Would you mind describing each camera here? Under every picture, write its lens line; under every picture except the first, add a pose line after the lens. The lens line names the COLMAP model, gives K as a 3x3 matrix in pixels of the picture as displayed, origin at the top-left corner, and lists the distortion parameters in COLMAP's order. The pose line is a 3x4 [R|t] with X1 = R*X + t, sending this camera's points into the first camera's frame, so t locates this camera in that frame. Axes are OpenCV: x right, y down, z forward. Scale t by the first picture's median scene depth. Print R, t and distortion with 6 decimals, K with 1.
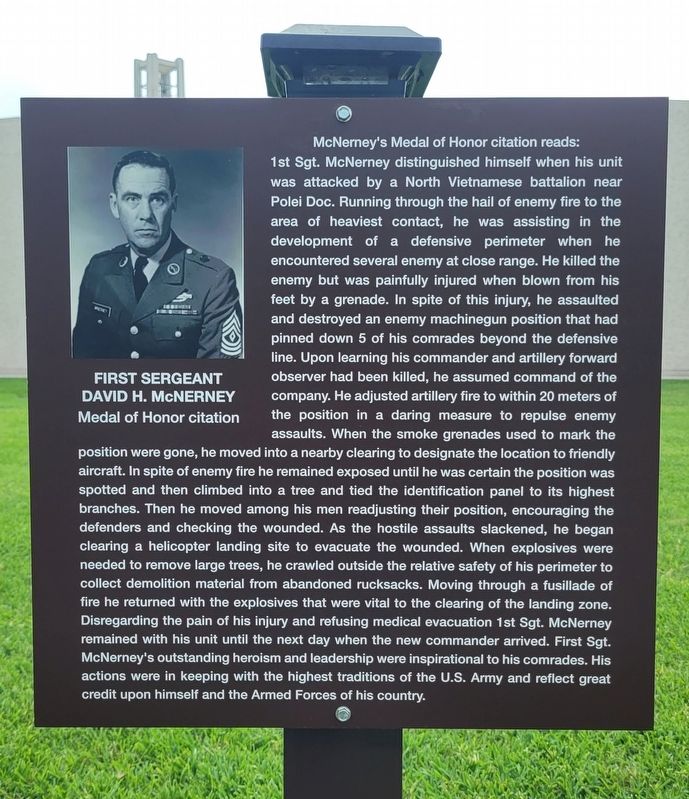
lens RADIAL K [[1296.2, 0, 342.3], [0, 1296.2, 401.5], [0, 0, 1]] dist [0.033481, 0.000000]
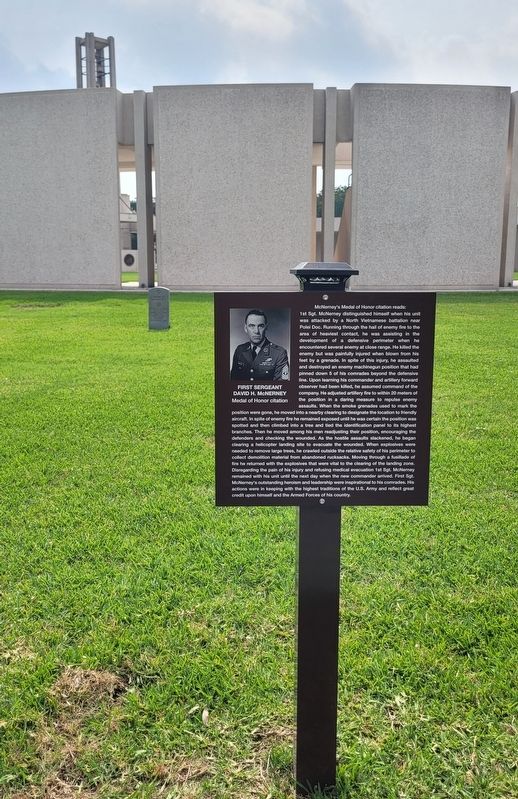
lens RADIAL K [[1097.3, 0, 260.6], [0, 1097.3, 398.9], [0, 0, 1]] dist [0.036663, 0.000000]
pose [[0.999080, -0.004295, 0.042672, -0.243328], [-0.000438, 0.993899, 0.110296, -0.260234], [-0.042885, -0.110213, 0.992982, -1.421666]]
